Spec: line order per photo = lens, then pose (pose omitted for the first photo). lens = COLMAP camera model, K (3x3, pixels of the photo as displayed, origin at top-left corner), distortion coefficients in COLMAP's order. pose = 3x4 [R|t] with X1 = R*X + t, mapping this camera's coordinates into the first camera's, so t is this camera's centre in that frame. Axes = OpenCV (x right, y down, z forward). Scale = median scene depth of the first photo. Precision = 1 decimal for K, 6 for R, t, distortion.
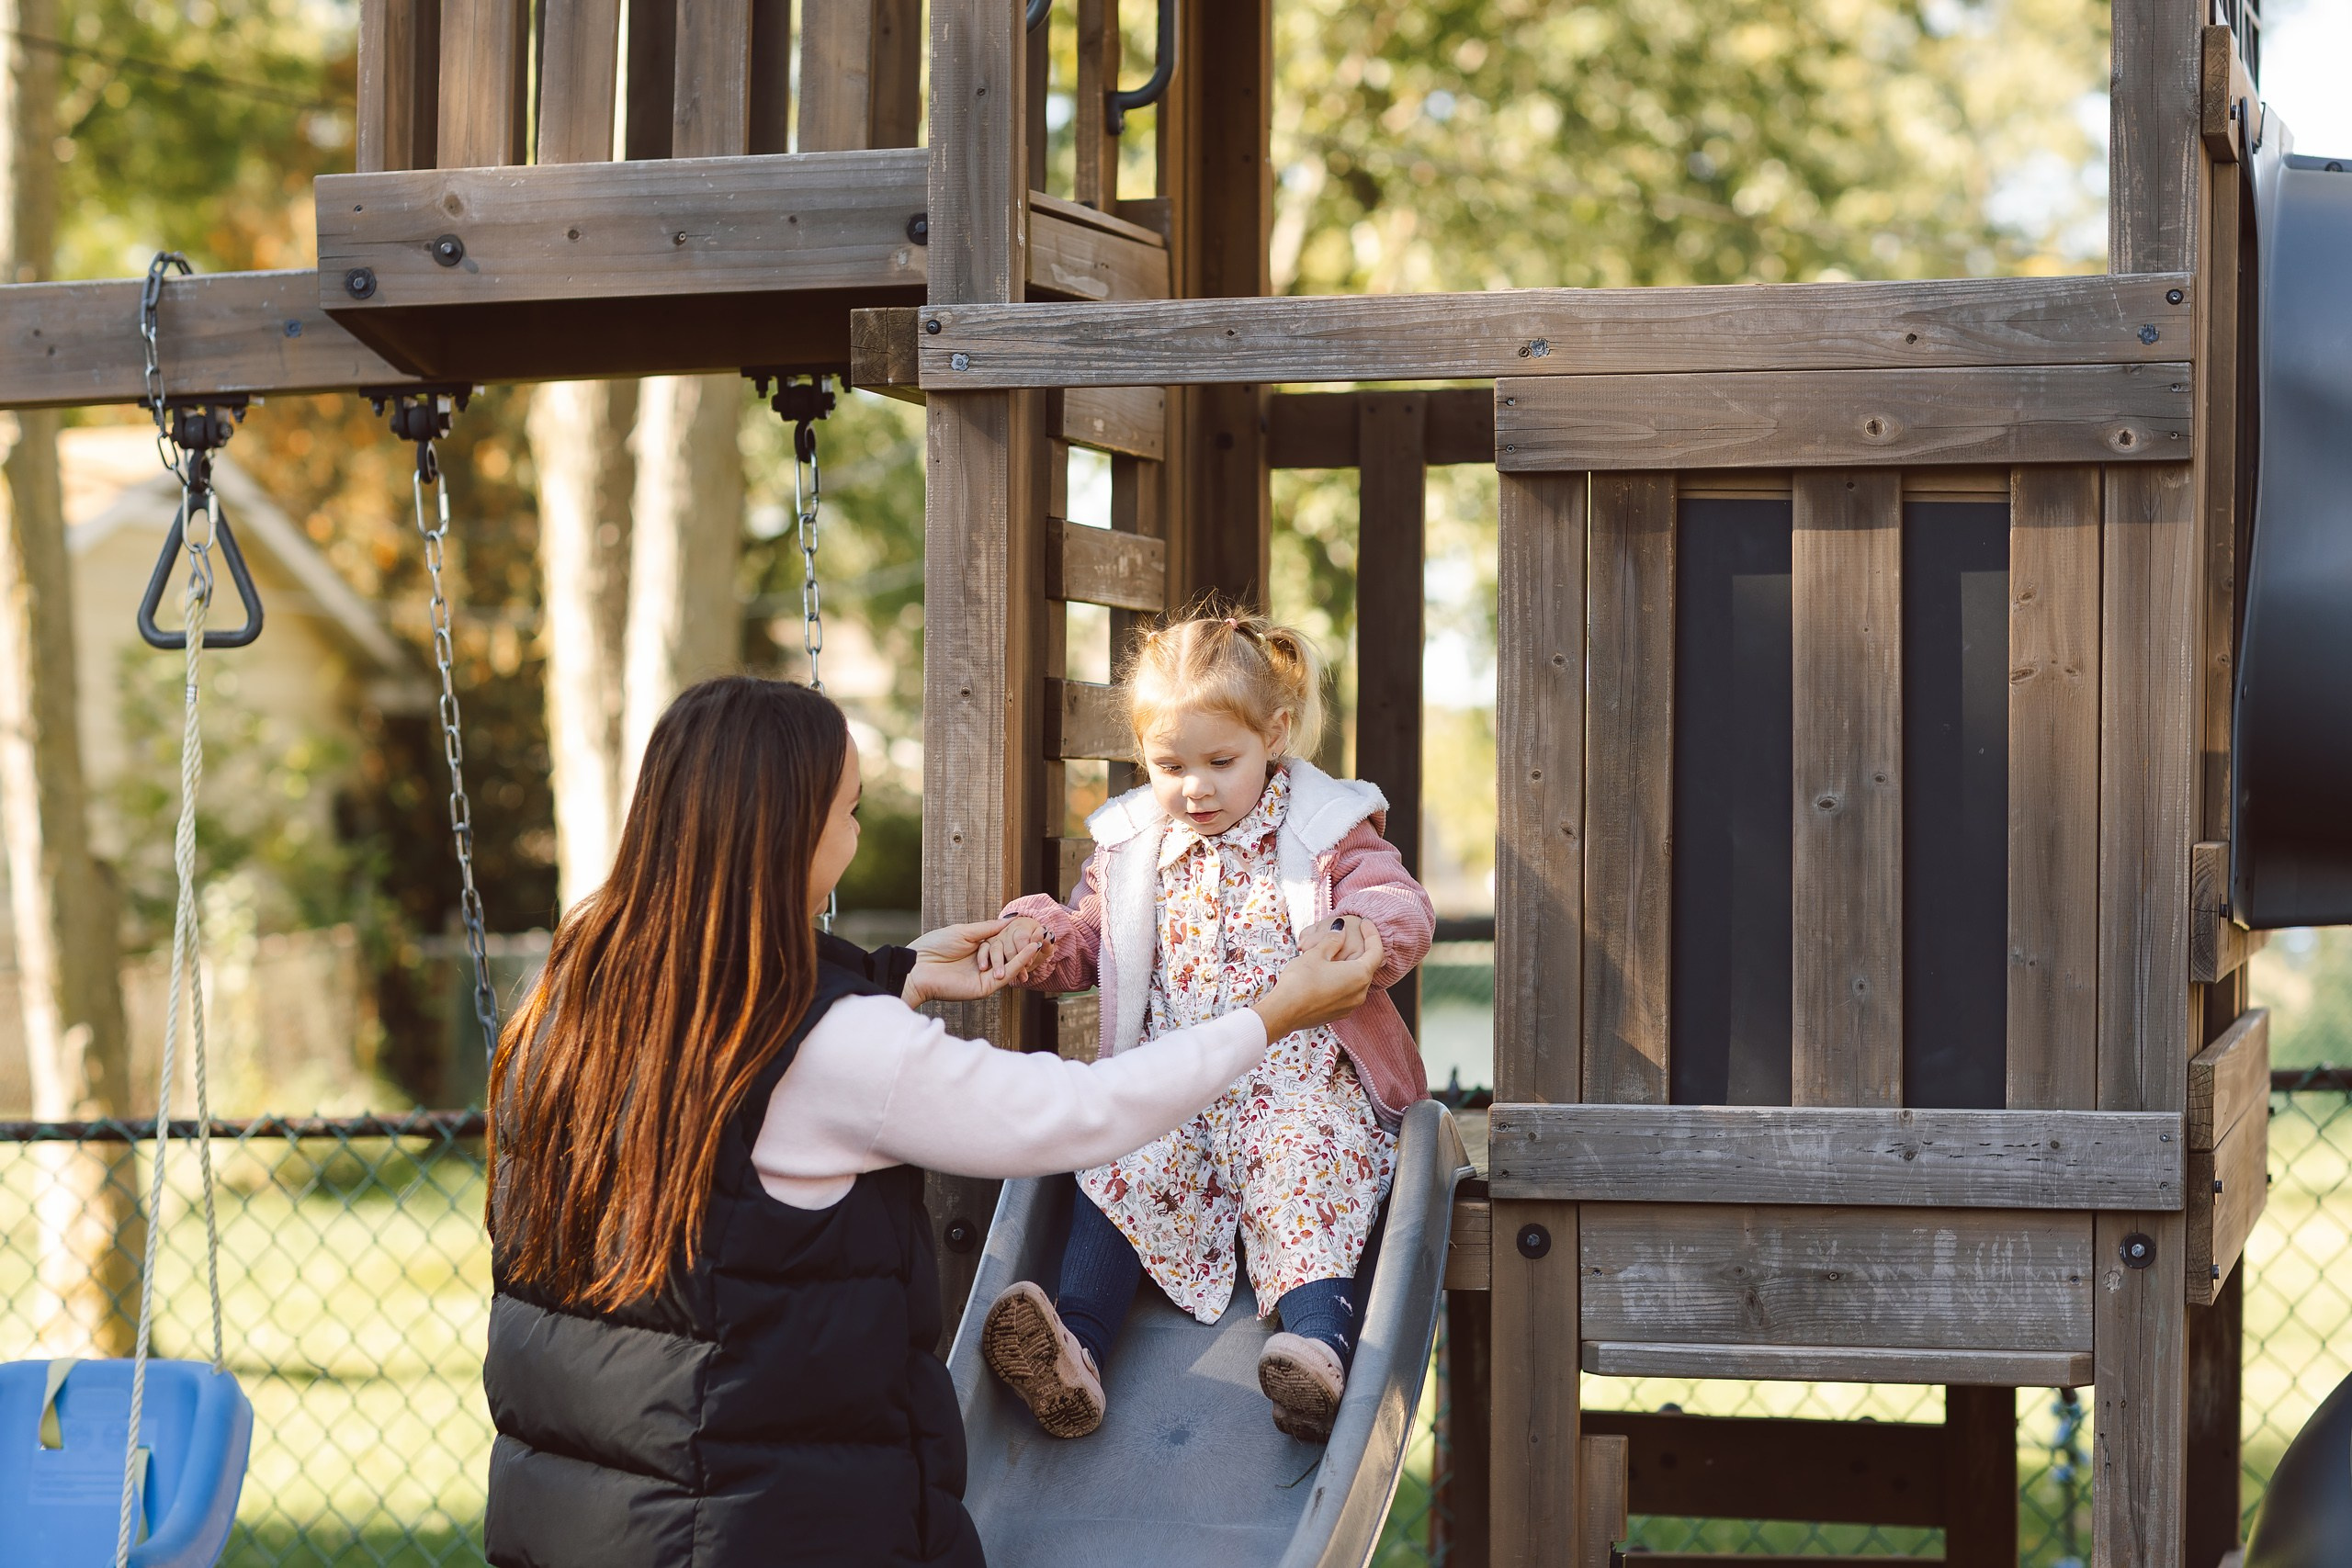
lens RADIAL K [[5622.3, 0, 1174.8], [0, 5622.3, 784.1], [0, 0, 1]] dist [-0.067465, 0.000000]
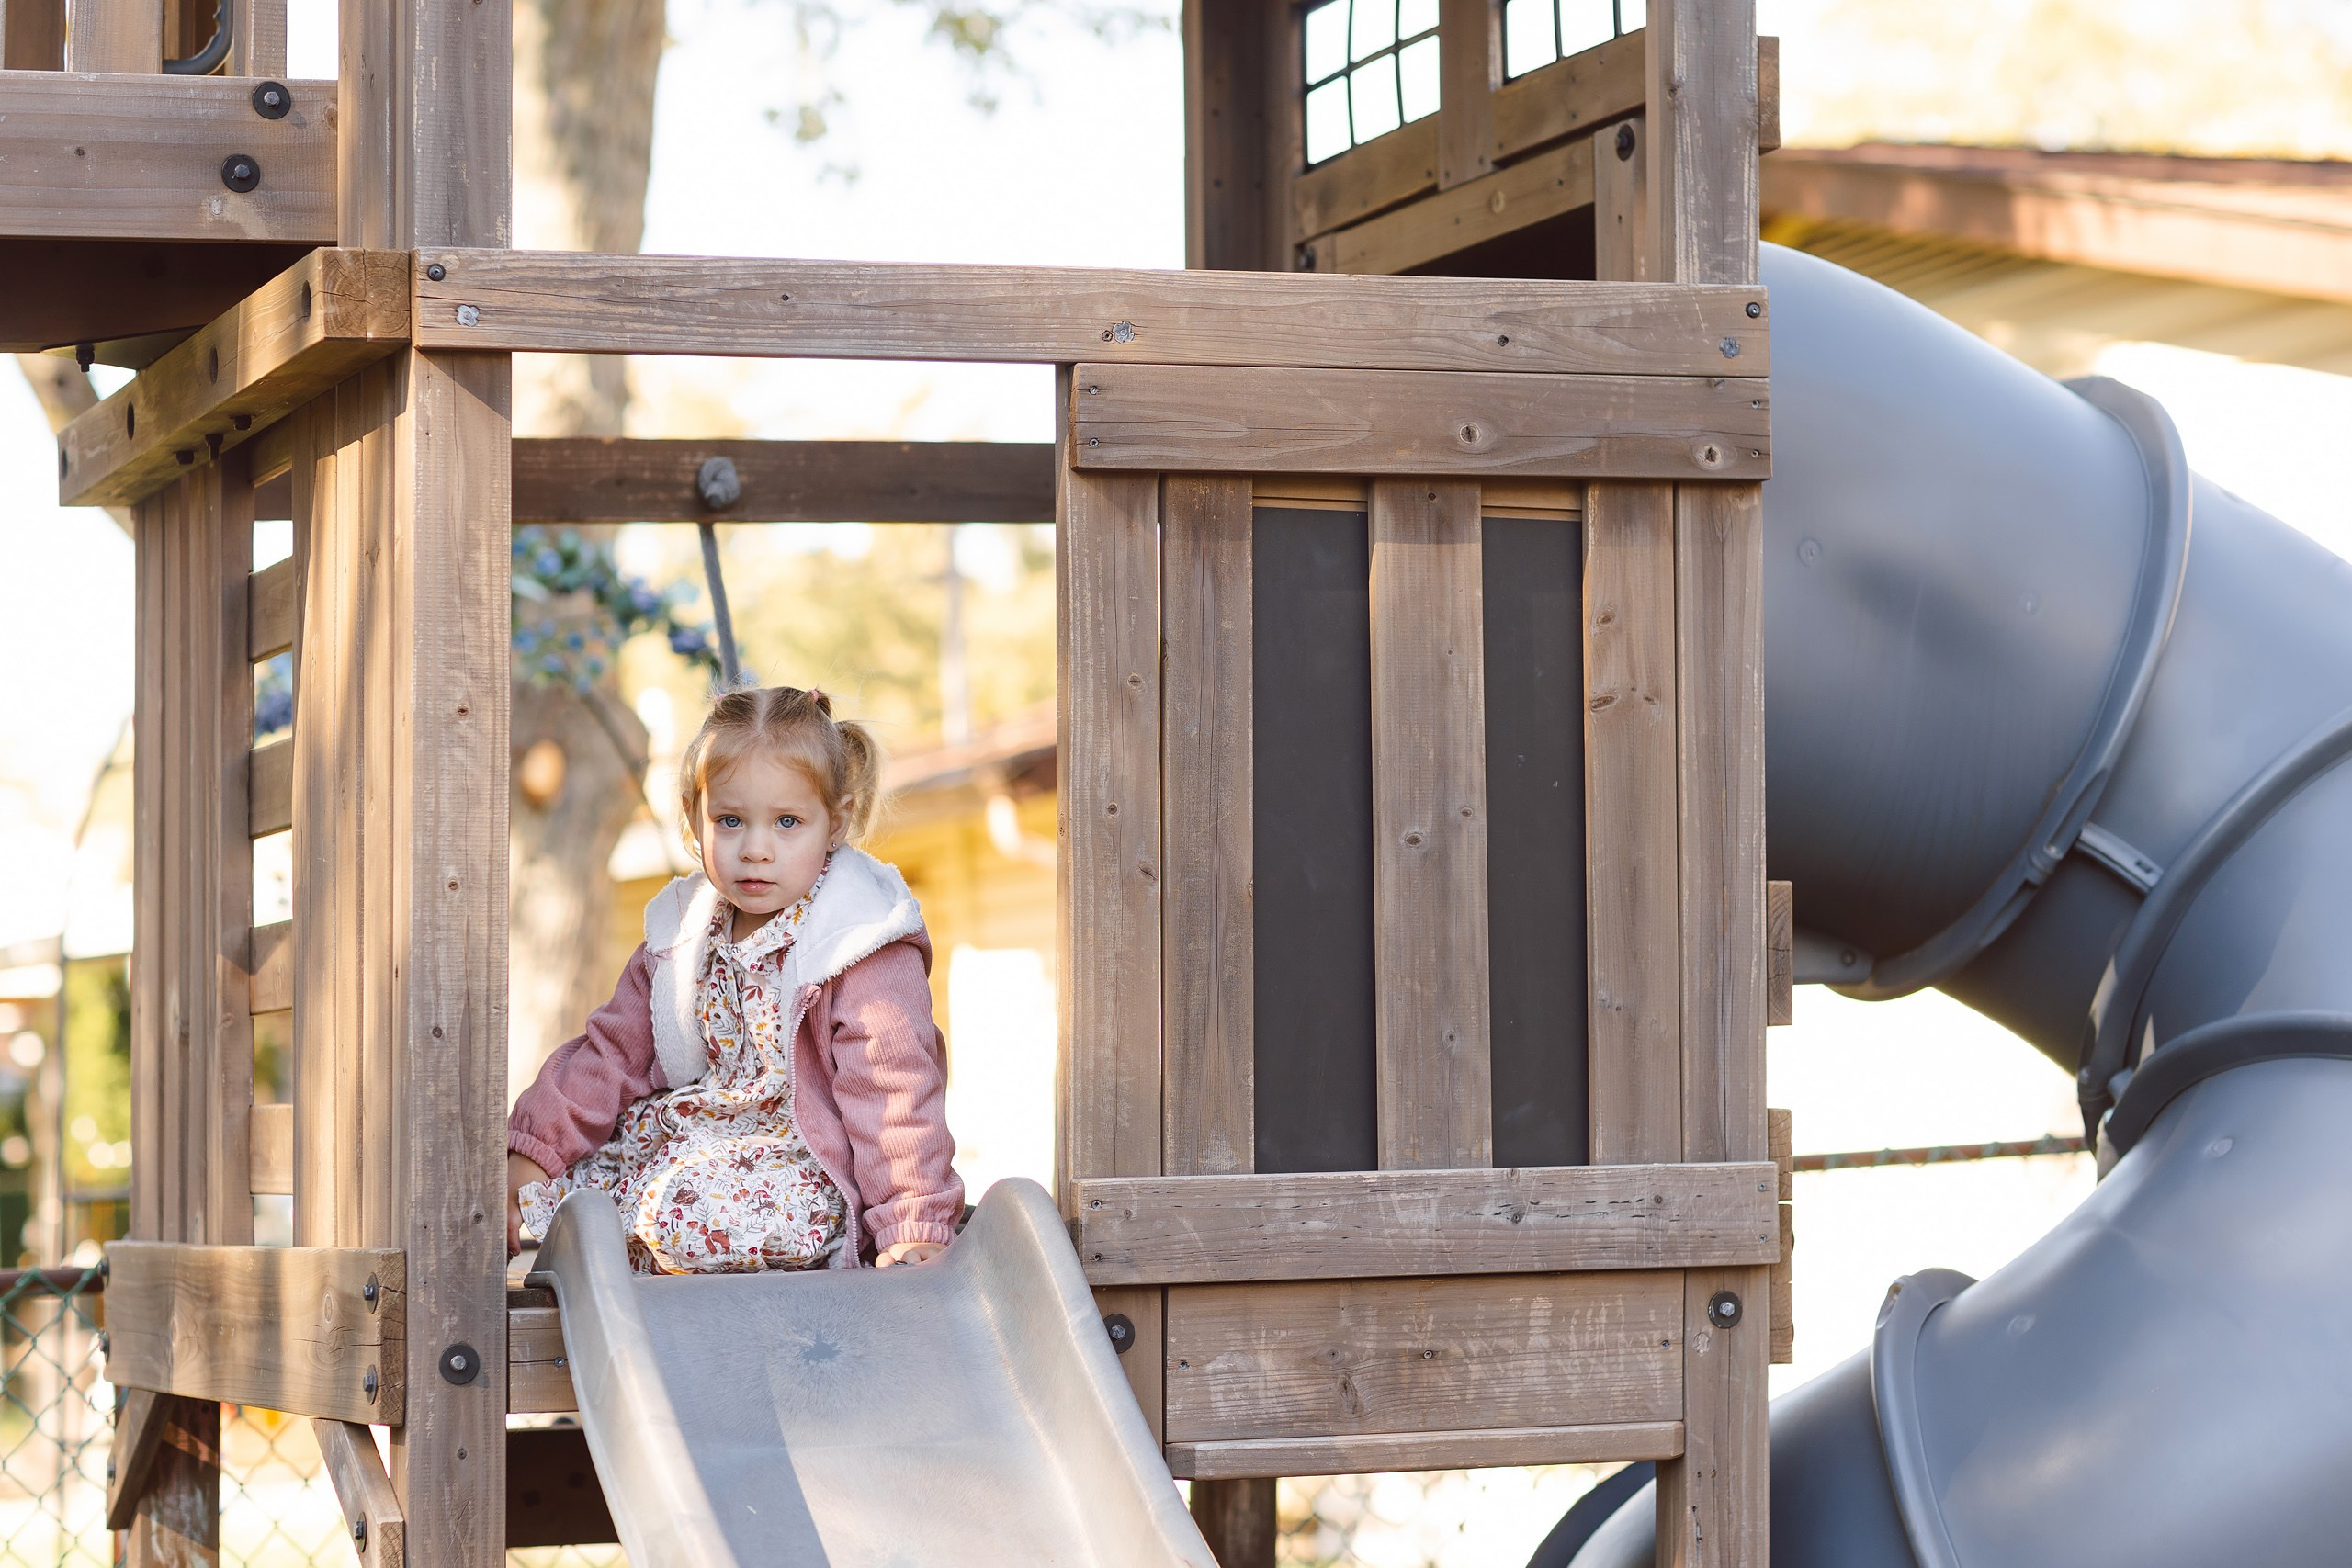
lens RADIAL K [[5622.3, 0, 1175.6], [0, 5622.3, 782.5], [0, 0, 1]] dist [-0.067465, 0.000000]
pose [[0.823732, 0.014852, 0.566784, -0.437883], [0.020158, 0.998258, -0.055455, 0.044353], [-0.566620, 0.057106, 0.821998, 0.262998]]
